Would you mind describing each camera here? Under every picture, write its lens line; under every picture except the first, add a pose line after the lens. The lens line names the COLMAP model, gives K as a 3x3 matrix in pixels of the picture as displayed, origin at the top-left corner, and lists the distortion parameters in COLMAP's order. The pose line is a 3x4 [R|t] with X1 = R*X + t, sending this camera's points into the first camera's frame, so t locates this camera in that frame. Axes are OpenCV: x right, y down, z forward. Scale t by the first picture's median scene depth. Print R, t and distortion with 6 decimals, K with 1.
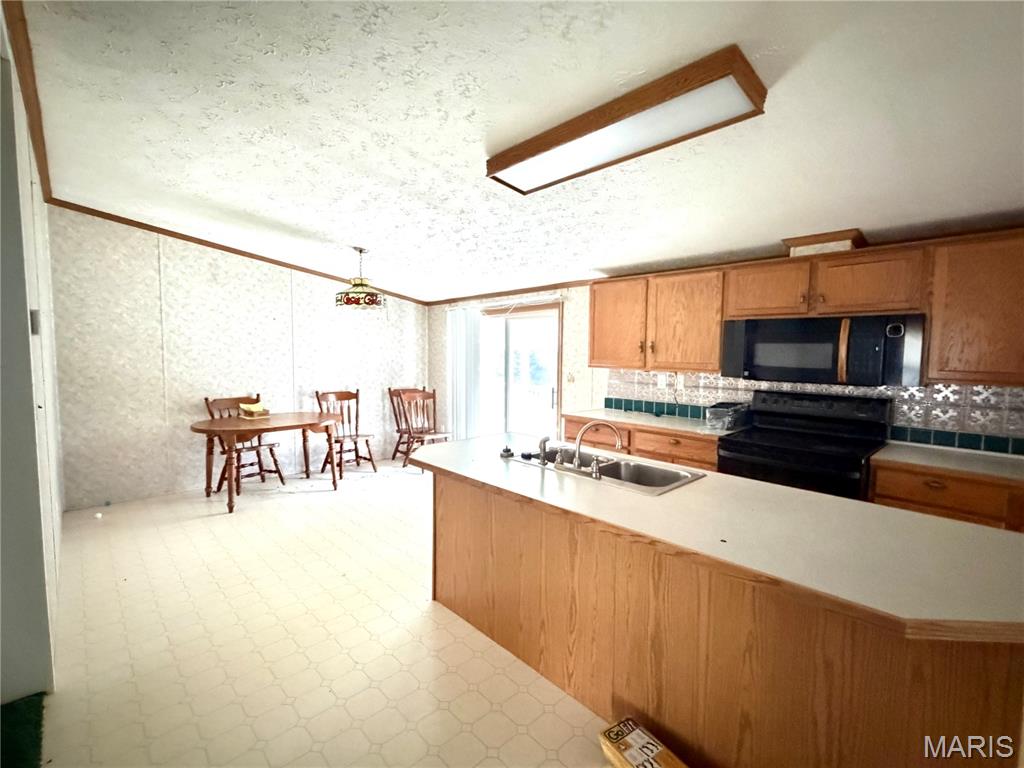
lens RADIAL K [[470.3, 0, 512.0], [0, 470.3, 384.0], [0, 0, 1]] dist [-0.002575, -0.000702]
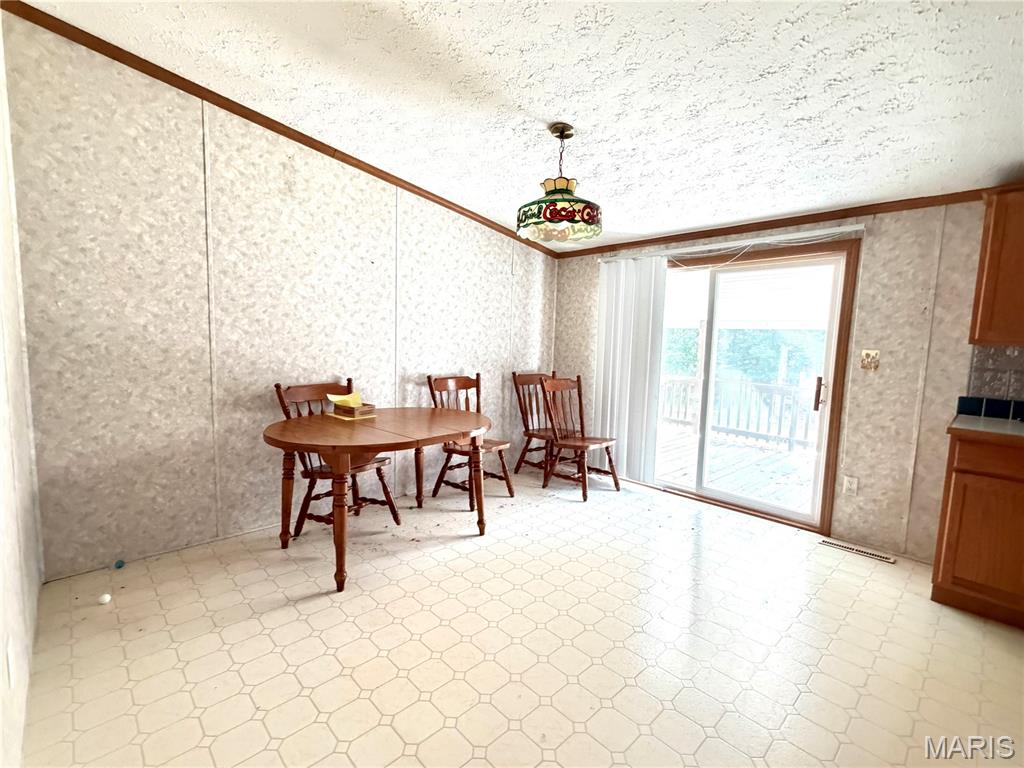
lens RADIAL K [[470.3, 0, 512.0], [0, 470.3, 384.0], [0, 0, 1]] dist [-0.002575, -0.000702]
pose [[0.999803, 0.019834, 0.000078, -0.342831], [-0.019825, 0.999235, 0.033719, 0.002615], [0.000590, -0.033714, 0.999431, 0.384780]]
